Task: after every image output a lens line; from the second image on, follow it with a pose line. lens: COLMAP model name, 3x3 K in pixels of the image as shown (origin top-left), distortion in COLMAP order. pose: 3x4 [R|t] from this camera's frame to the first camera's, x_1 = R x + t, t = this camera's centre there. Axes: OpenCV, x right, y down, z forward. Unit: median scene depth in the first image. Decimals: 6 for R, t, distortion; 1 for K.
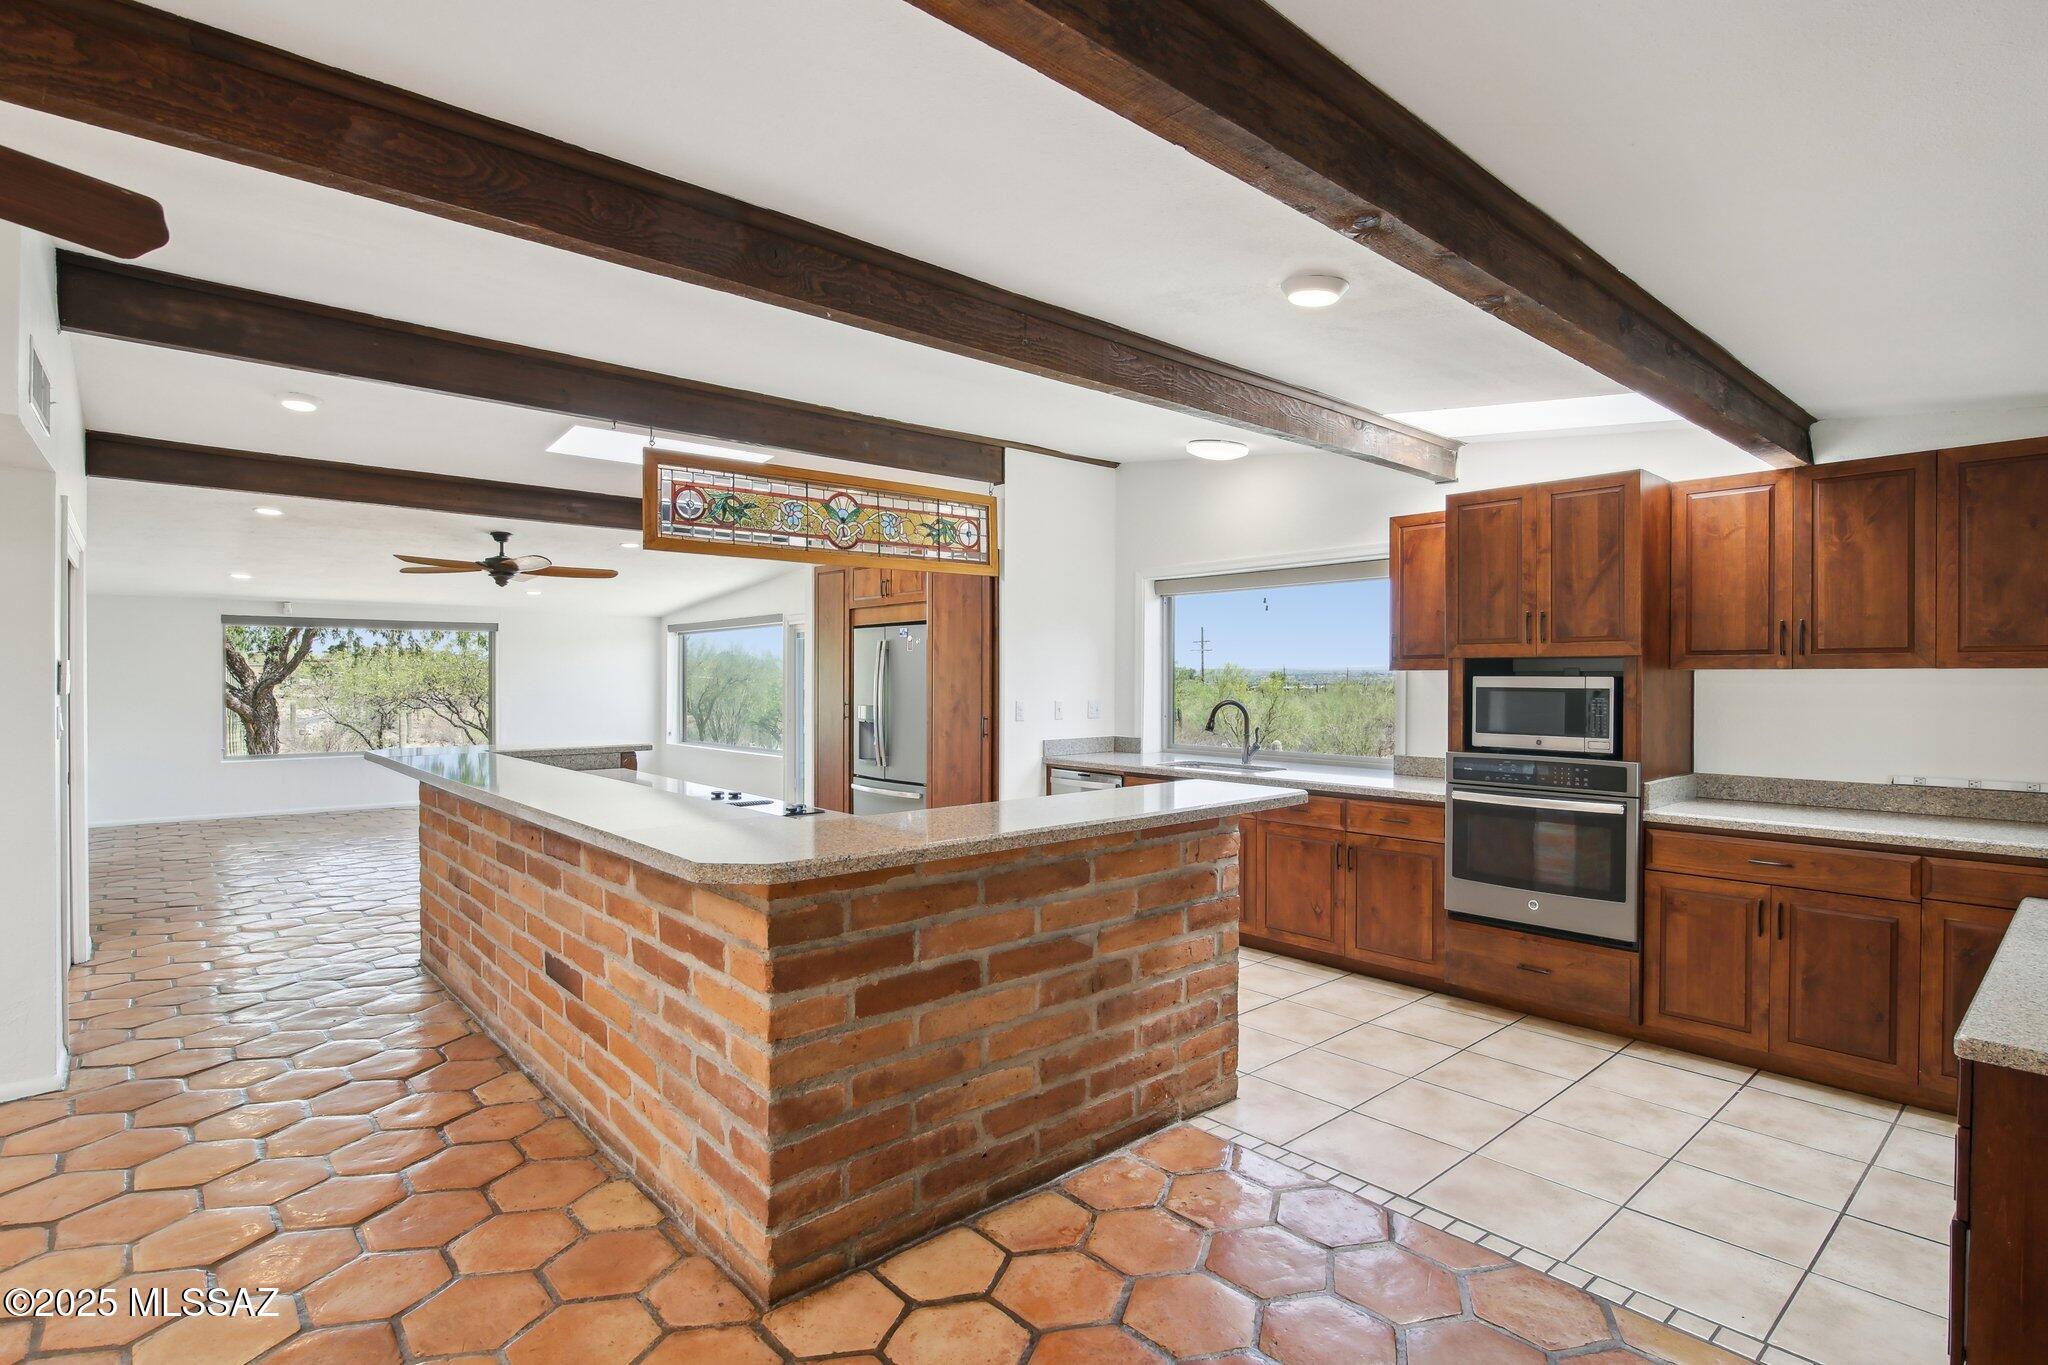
lens RADIAL K [[977.1, 0, 1020.1], [0, 977.1, 689.7], [0, 0, 1]] dist [-0.011828, 0.002606]
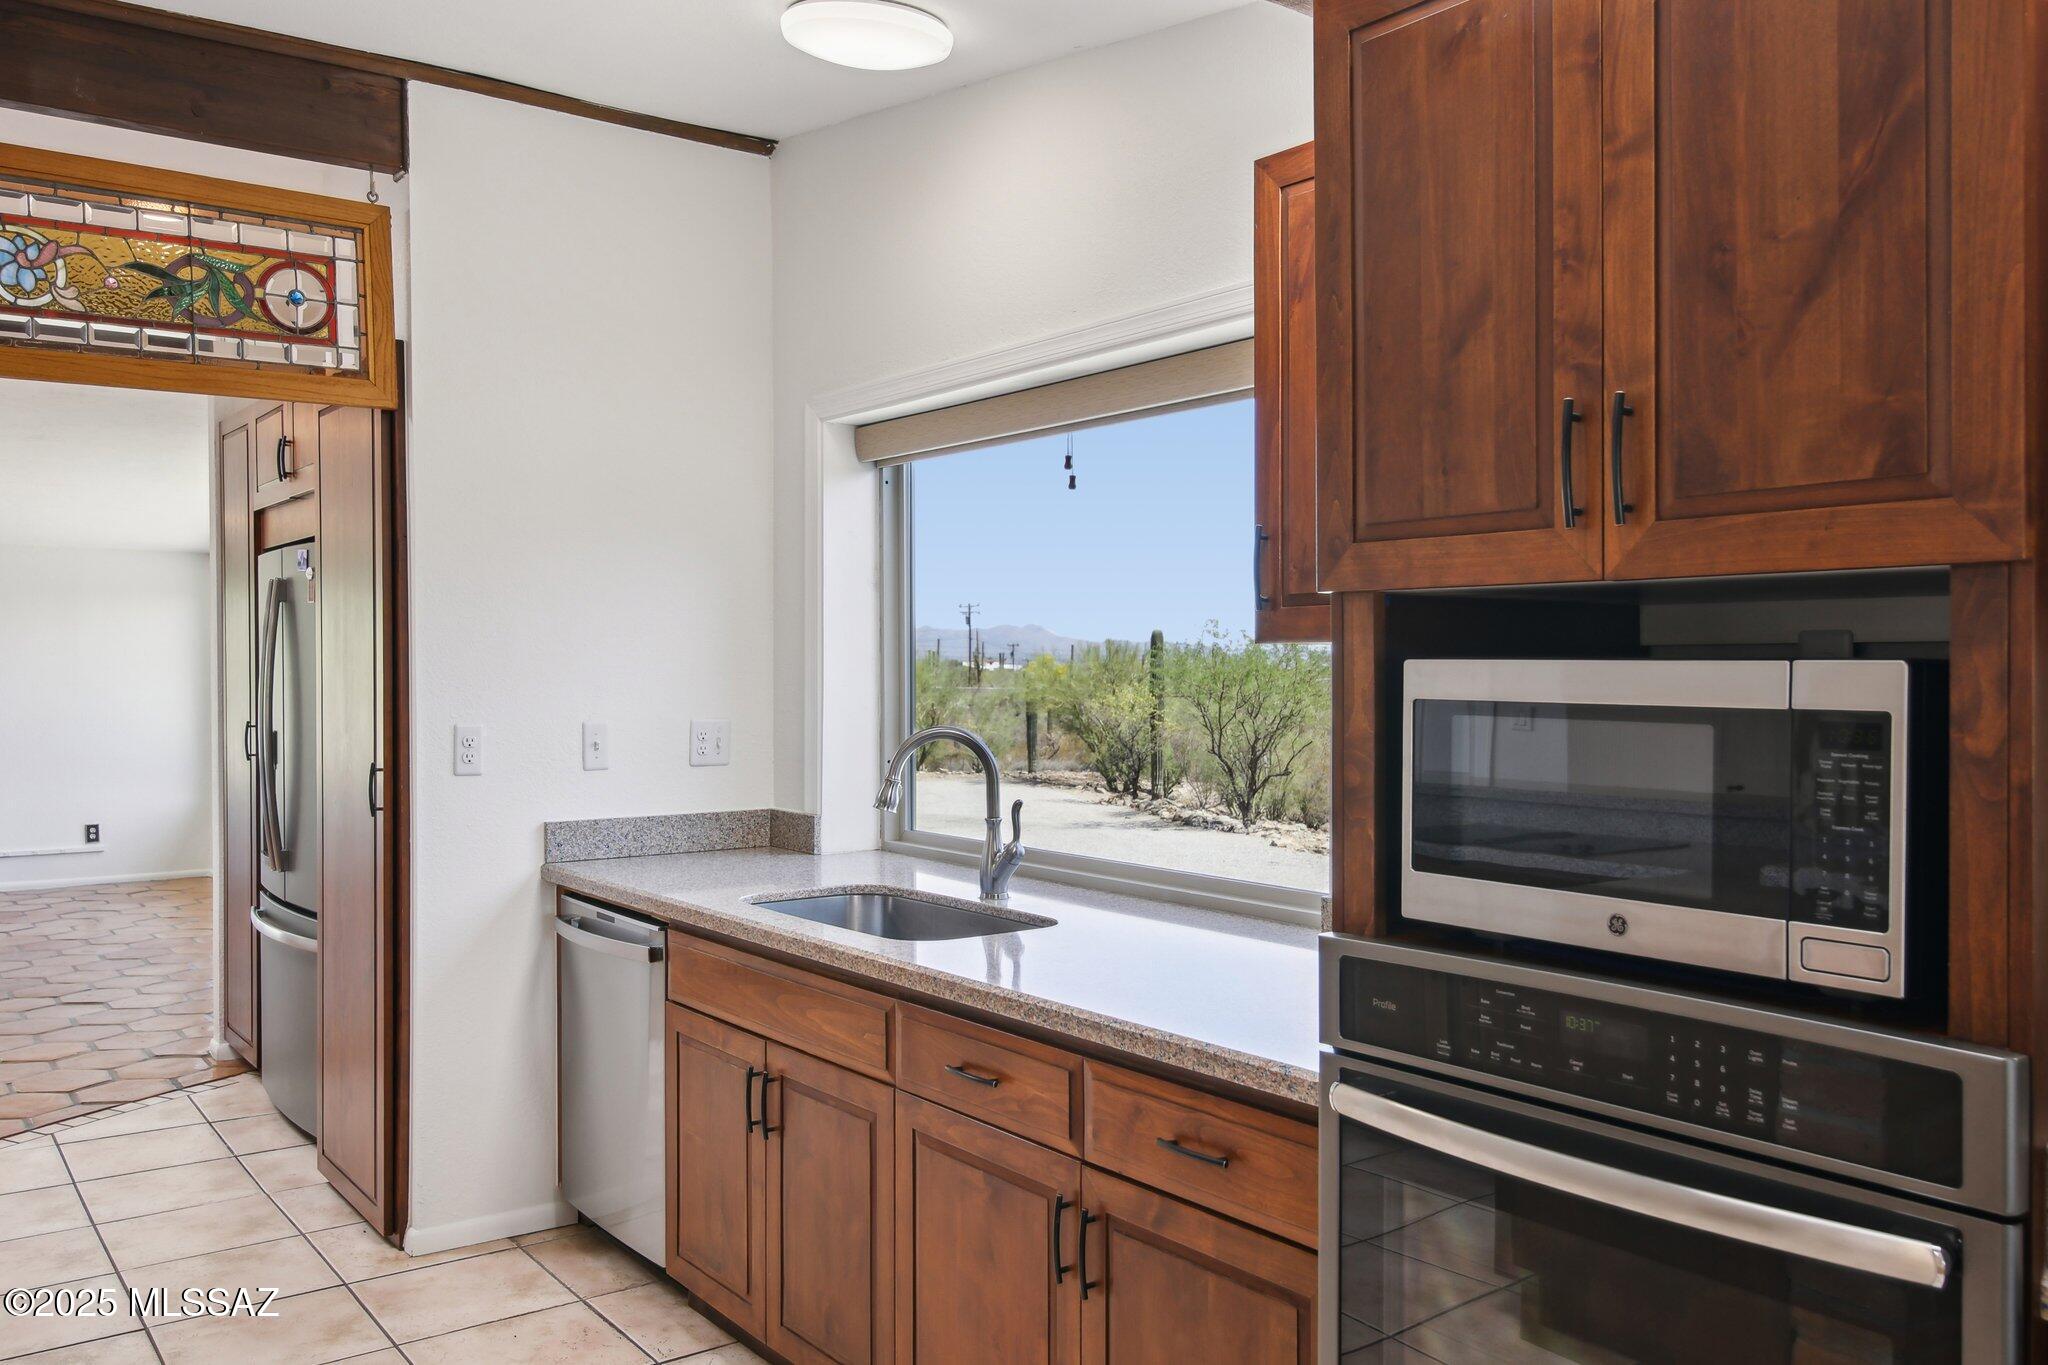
lens RADIAL K [[1565.8, 0, 1006.4], [0, 1565.8, 678.5], [0, 0, 1]] dist [0.007931, -0.001985]
pose [[0.997602, -0.000236, -0.069217, 0.392005], [-0.000082, 0.999989, -0.004599, -0.006730], [0.069217, 0.004594, 0.997591, 0.571192]]
